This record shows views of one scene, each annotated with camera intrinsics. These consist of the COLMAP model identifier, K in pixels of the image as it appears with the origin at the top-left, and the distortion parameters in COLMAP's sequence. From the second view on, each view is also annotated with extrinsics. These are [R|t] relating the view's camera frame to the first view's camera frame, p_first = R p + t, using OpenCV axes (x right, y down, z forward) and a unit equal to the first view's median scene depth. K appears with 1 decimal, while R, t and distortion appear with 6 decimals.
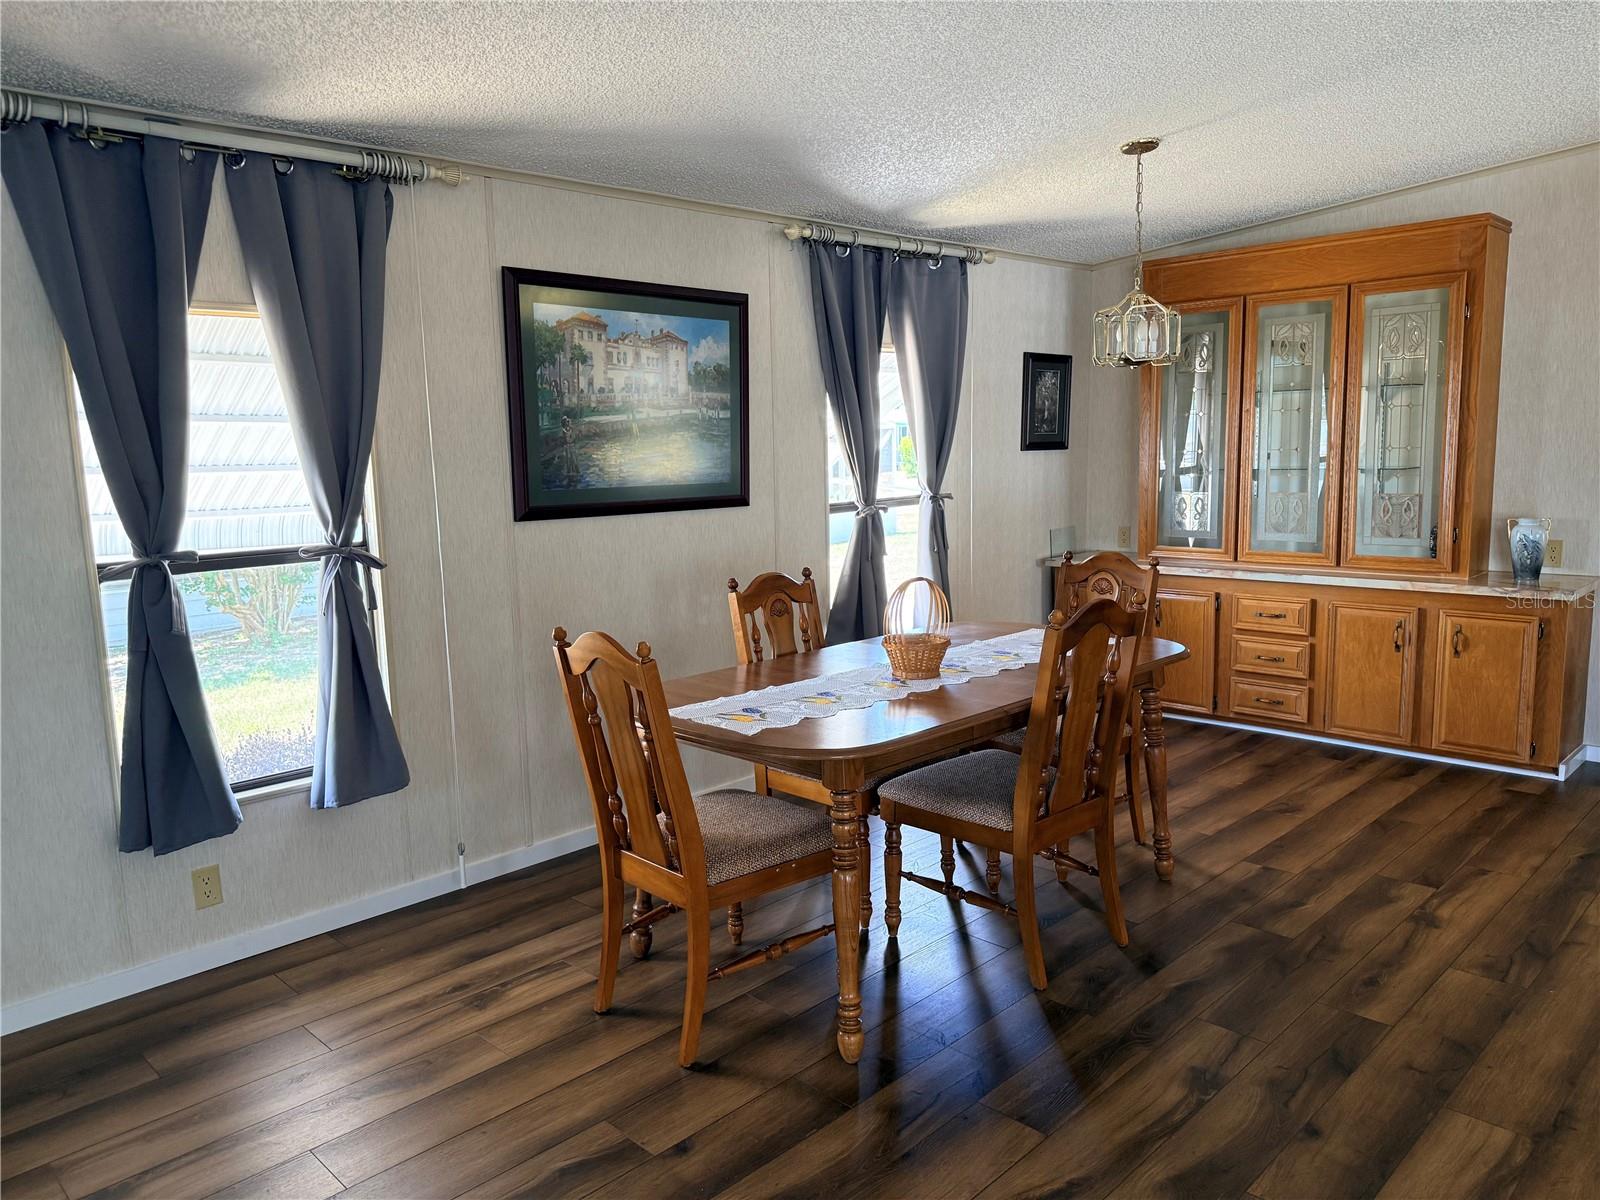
lens RADIAL K [[1131.1, 0, 805.7], [0, 1131.1, 605.2], [0, 0, 1]] dist [-0.003151, -0.012095]
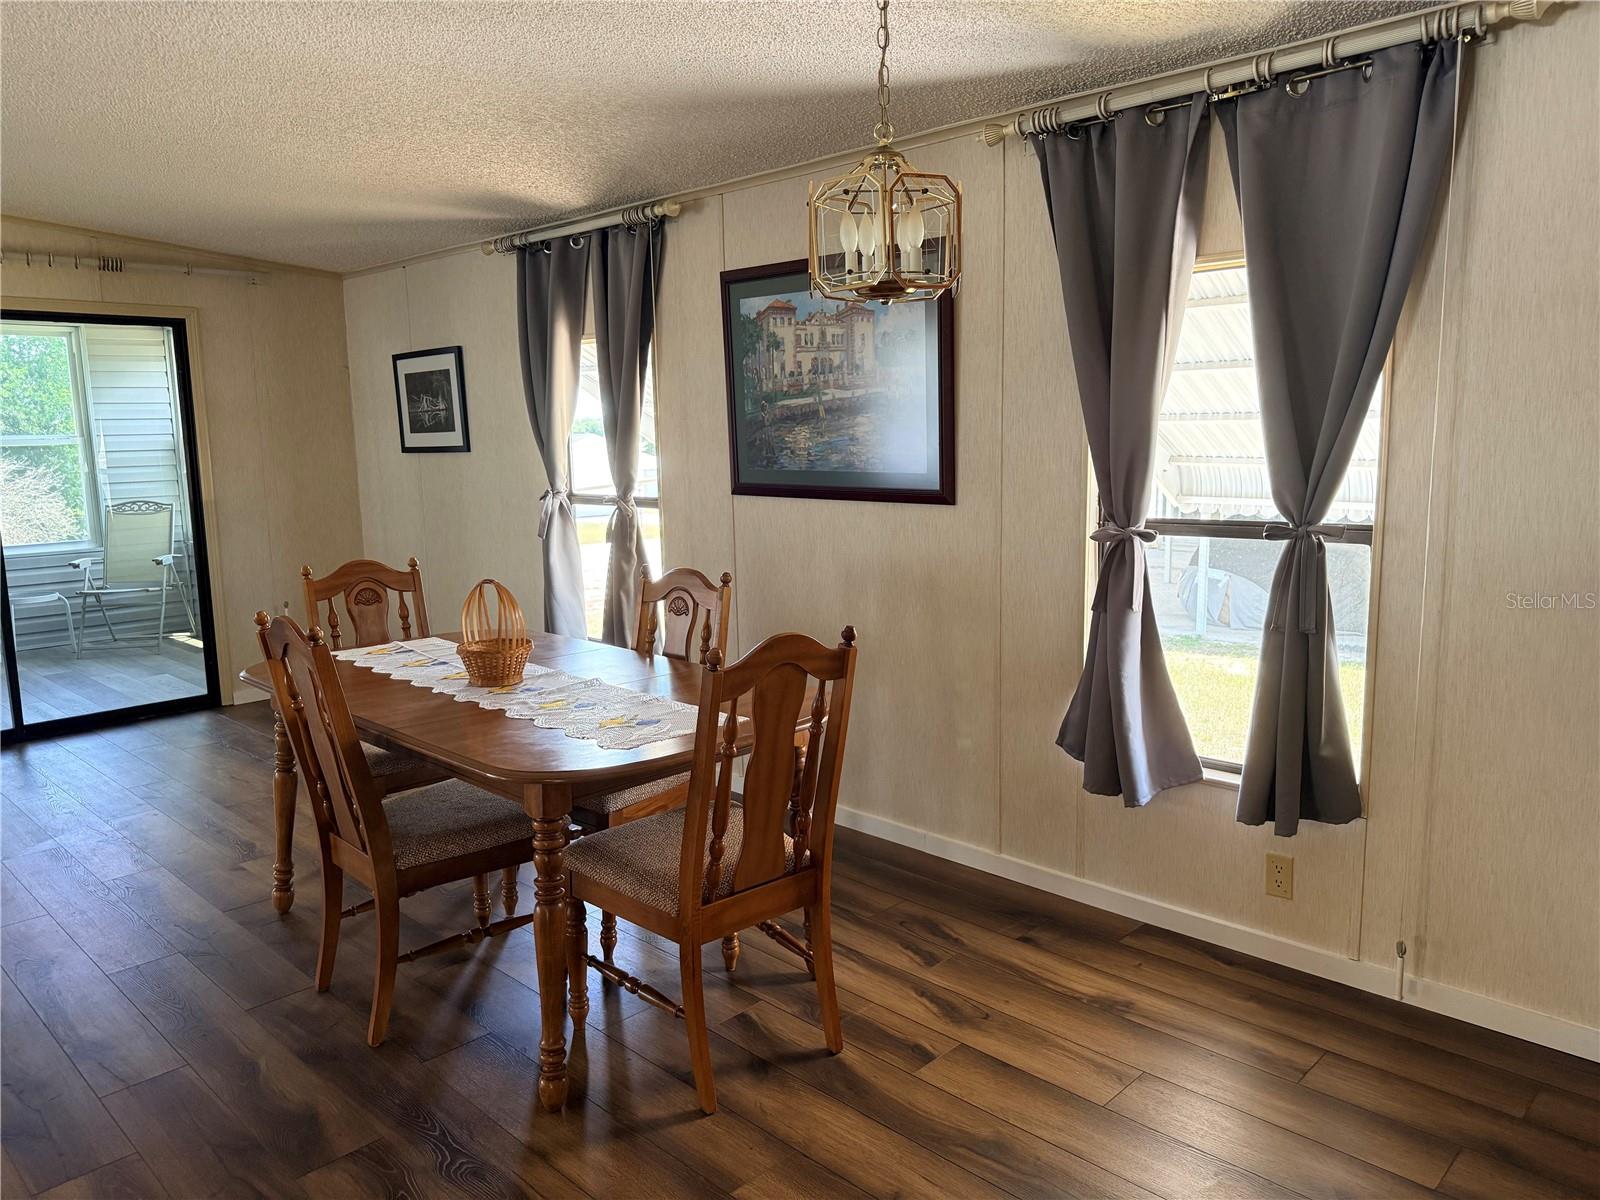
lens RADIAL K [[1131.1, 0, 807.5], [0, 1131.1, 601.6], [0, 0, 1]] dist [-0.003151, -0.012095]
pose [[0.017730, 0.169971, -0.985290, 0.853087], [-0.131507, 0.977280, 0.166223, -0.161886], [0.991157, 0.126626, 0.039679, 1.003980]]
